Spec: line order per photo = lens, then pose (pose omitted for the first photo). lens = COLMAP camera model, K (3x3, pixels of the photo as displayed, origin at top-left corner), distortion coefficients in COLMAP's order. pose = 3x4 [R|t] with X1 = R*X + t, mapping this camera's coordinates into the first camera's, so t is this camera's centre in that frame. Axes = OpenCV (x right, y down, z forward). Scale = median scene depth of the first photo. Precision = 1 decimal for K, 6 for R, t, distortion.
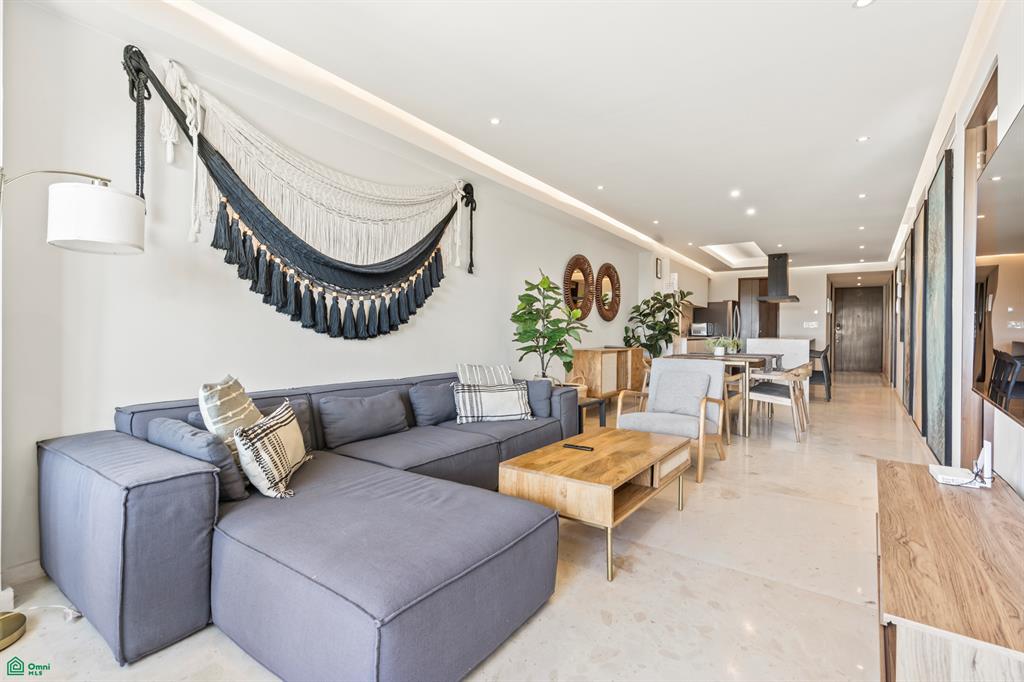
lens RADIAL K [[466.8, 0, 500.9], [0, 466.8, 341.1], [0, 0, 1]] dist [-0.003563, 0.002296]
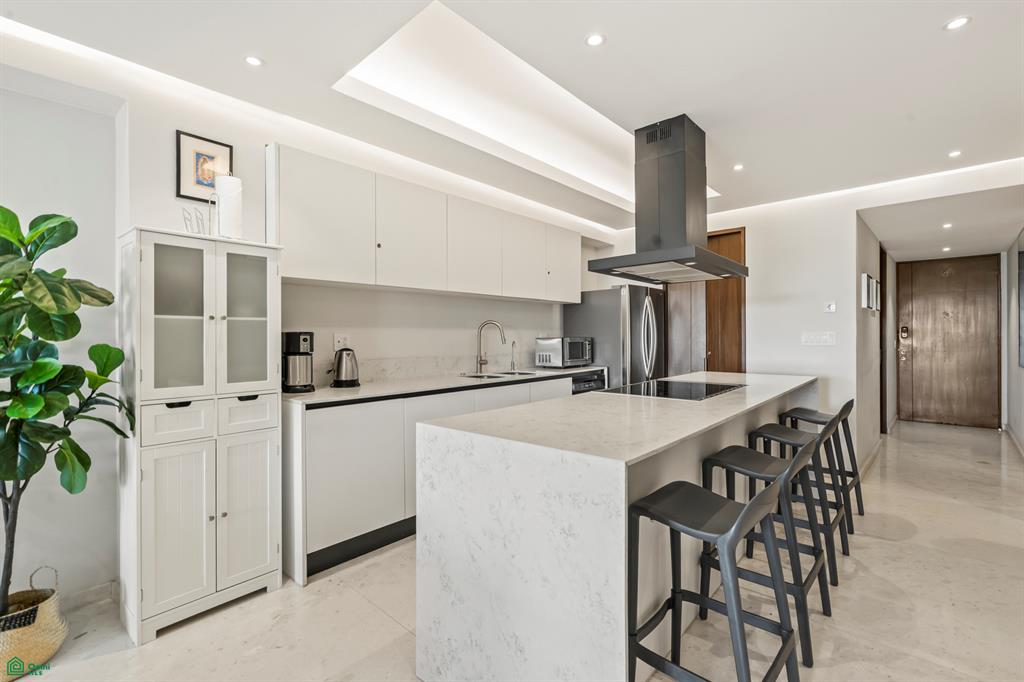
lens RADIAL K [[466.8, 0, 487.9], [0, 466.8, 328.7], [0, 0, 1]] dist [-0.003563, 0.002296]
pose [[0.993182, -0.011207, -0.116034, 1.215648], [0.008564, 0.999693, -0.023249, -0.110337], [0.116258, 0.022097, 0.992973, 1.612786]]
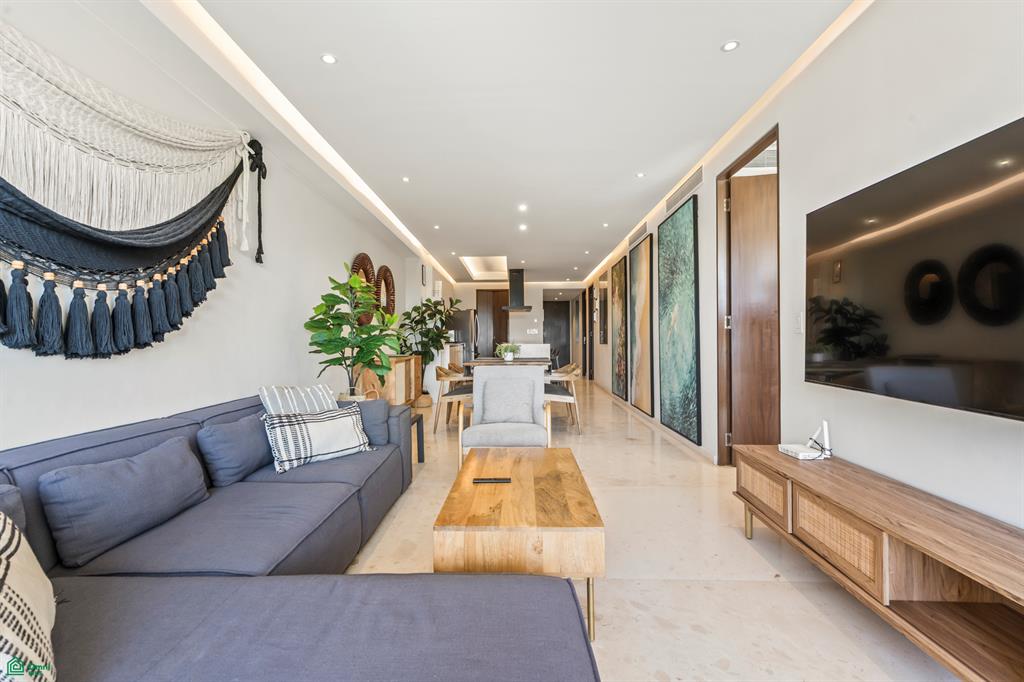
lens RADIAL K [[466.8, 0, 515.7], [0, 466.8, 343.8], [0, 0, 1]] dist [-0.003563, 0.002296]
pose [[0.830814, -0.018694, 0.556236, -0.162170], [0.024460, 0.999697, -0.002937, -0.005314], [-0.556012, 0.016045, 0.831019, 0.190879]]
